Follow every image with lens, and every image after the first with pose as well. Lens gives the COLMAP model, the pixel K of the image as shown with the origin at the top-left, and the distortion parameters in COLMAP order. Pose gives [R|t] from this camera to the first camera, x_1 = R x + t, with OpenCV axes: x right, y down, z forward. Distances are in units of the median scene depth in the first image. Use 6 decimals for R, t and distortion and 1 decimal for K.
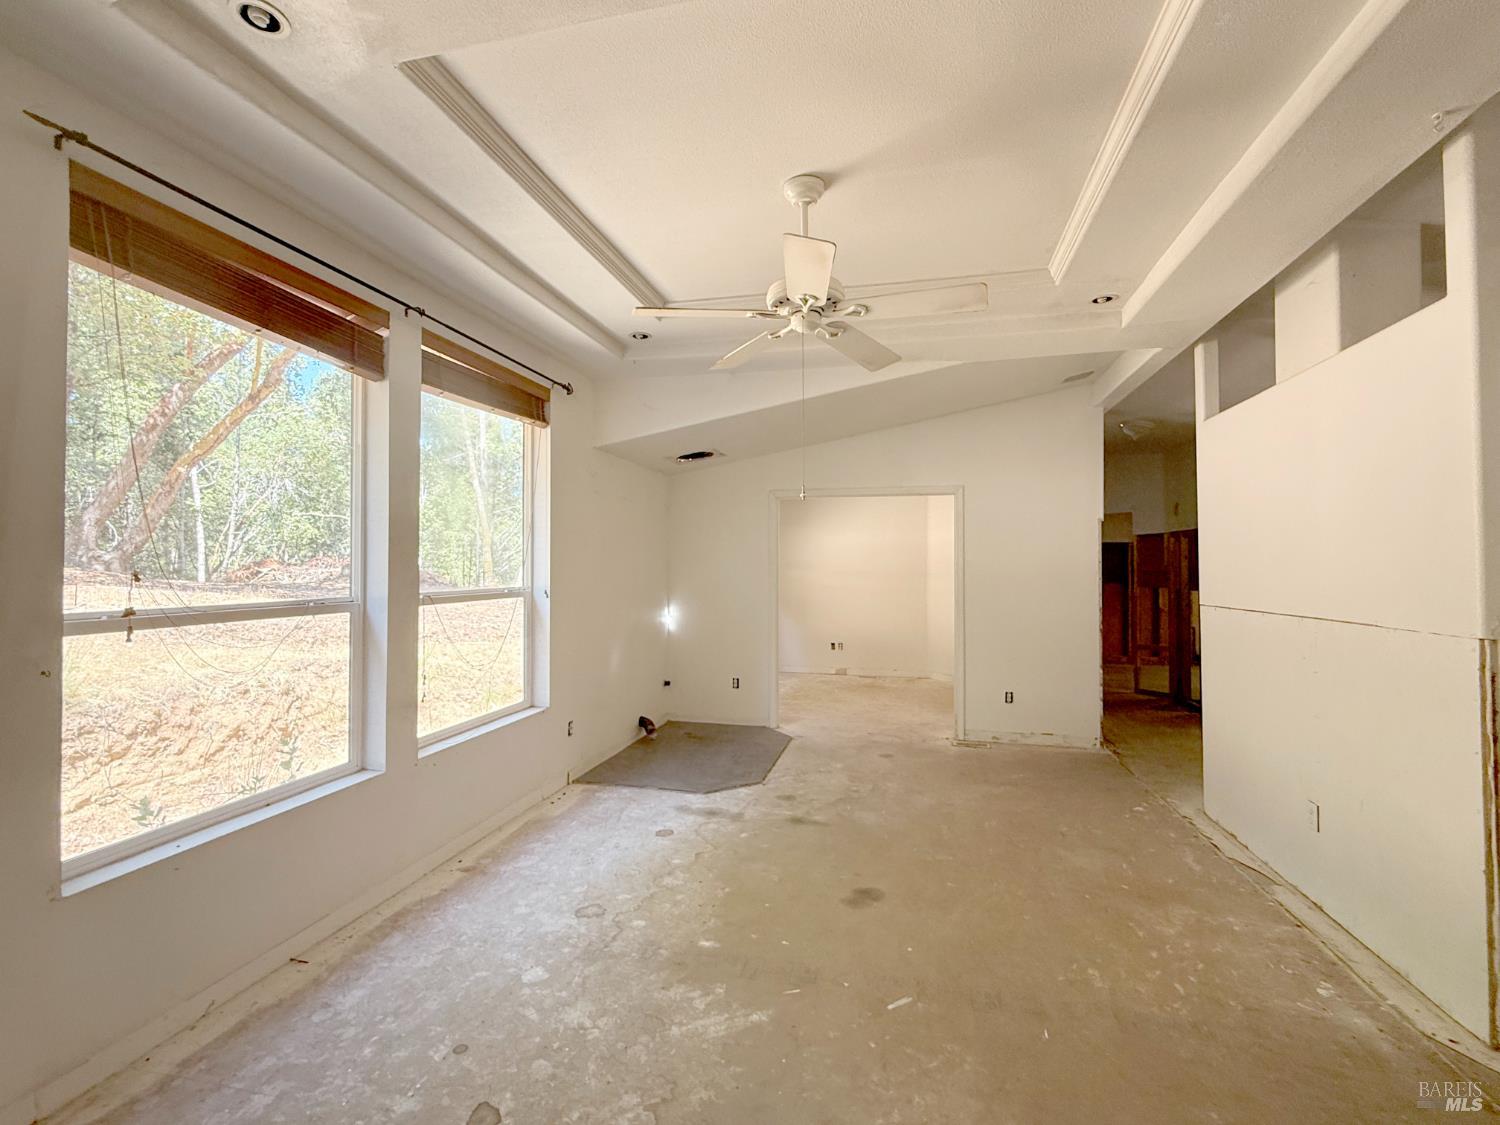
lens RADIAL K [[671.6, 0, 750.0], [0, 671.6, 562.5], [0, 0, 1]] dist [-0.002970, -0.000488]
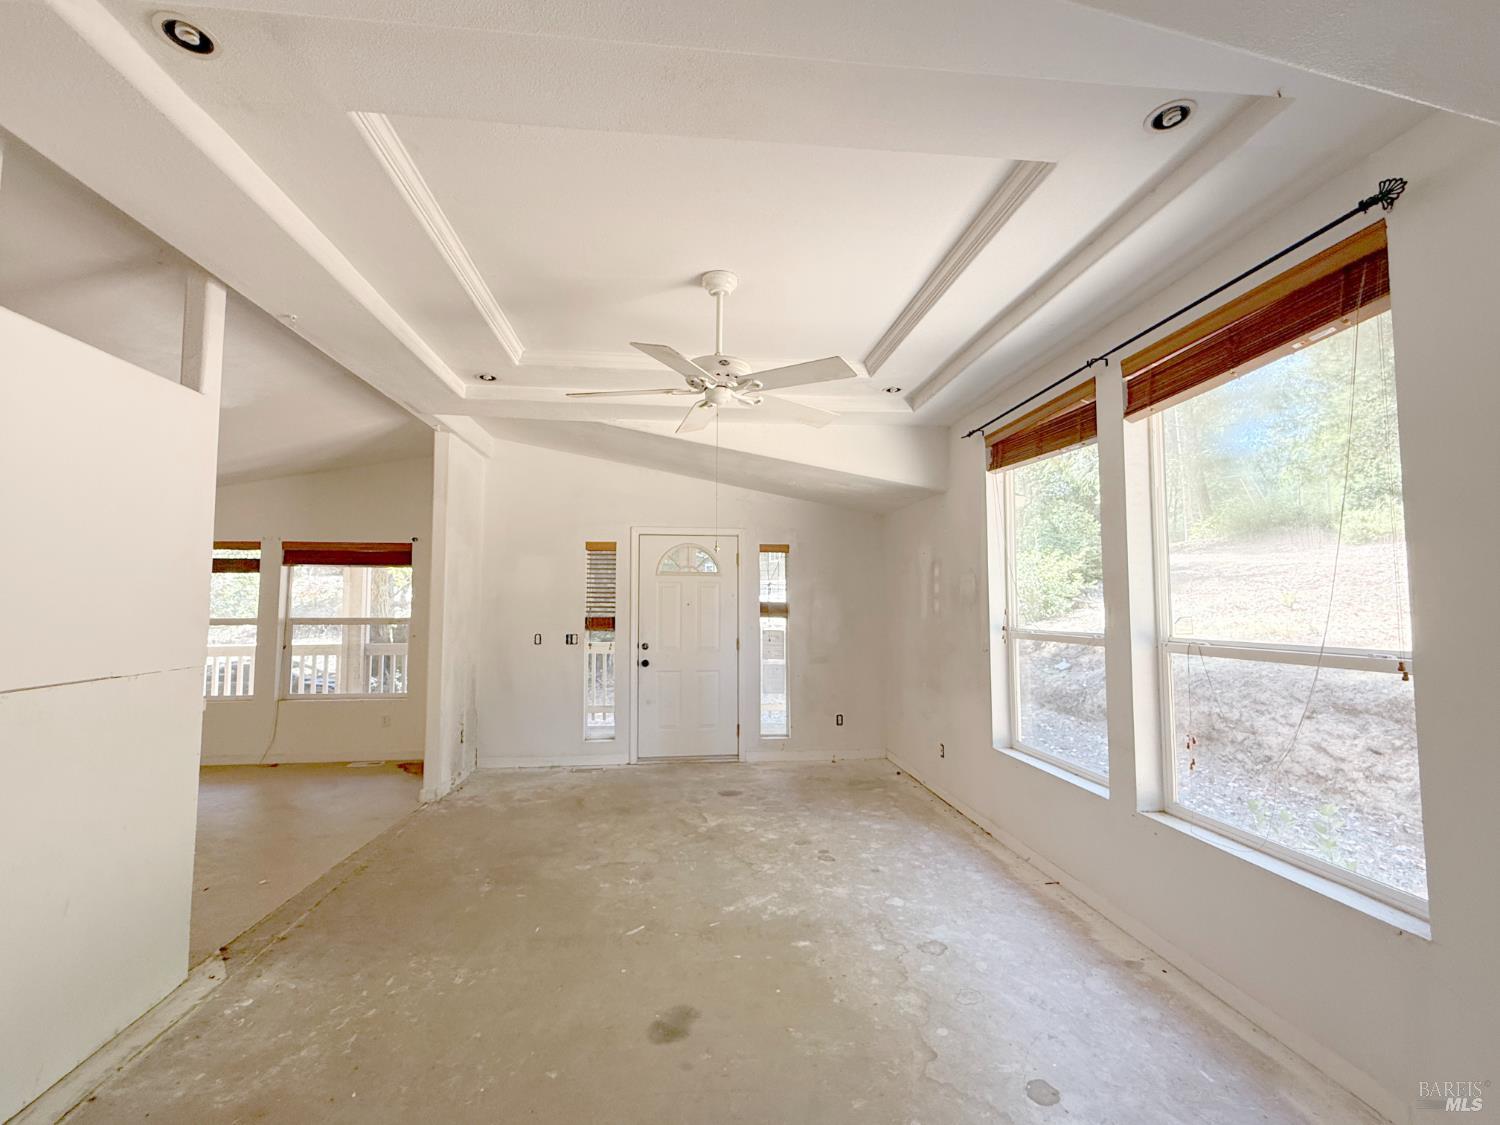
lens RADIAL K [[671.6, 0, 750.0], [0, 671.6, 562.5], [0, 0, 1]] dist [-0.002970, -0.000488]
pose [[-0.939046, -0.018712, -0.343281, 0.403948], [0.004956, 0.997677, -0.067941, 0.004553], [0.343755, -0.065501, -0.936772, 1.993670]]
